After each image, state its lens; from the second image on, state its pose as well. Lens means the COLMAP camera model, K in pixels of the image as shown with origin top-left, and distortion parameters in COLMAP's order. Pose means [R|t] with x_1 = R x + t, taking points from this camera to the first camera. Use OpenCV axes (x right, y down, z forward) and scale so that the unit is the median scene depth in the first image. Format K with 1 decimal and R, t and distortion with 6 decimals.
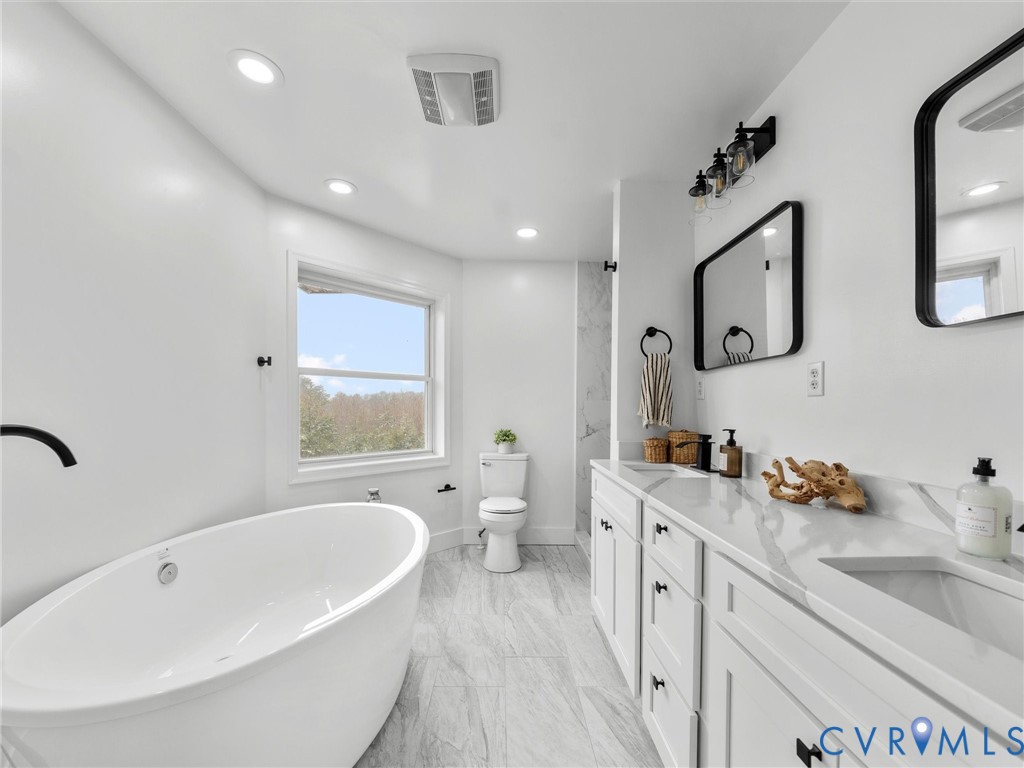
lens RADIAL K [[420.4, 0, 514.9], [0, 420.4, 394.6], [0, 0, 1]] dist [-0.000904, -0.000059]
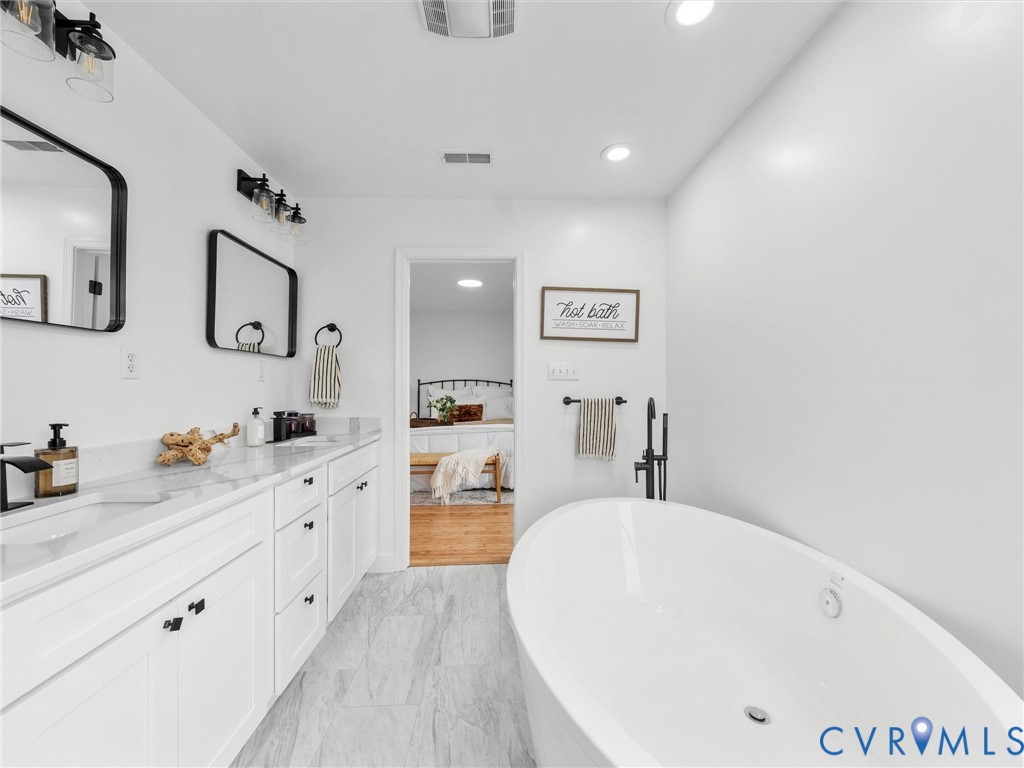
lens RADIAL K [[420.4, 0, 510.9], [0, 420.4, 385.8], [0, 0, 1]] dist [-0.000904, -0.000059]
pose [[-0.999868, -0.003052, 0.015956, -0.268233], [-0.003414, 0.999737, -0.022683, 0.042385], [-0.015882, -0.022734, -0.999615, 2.040374]]
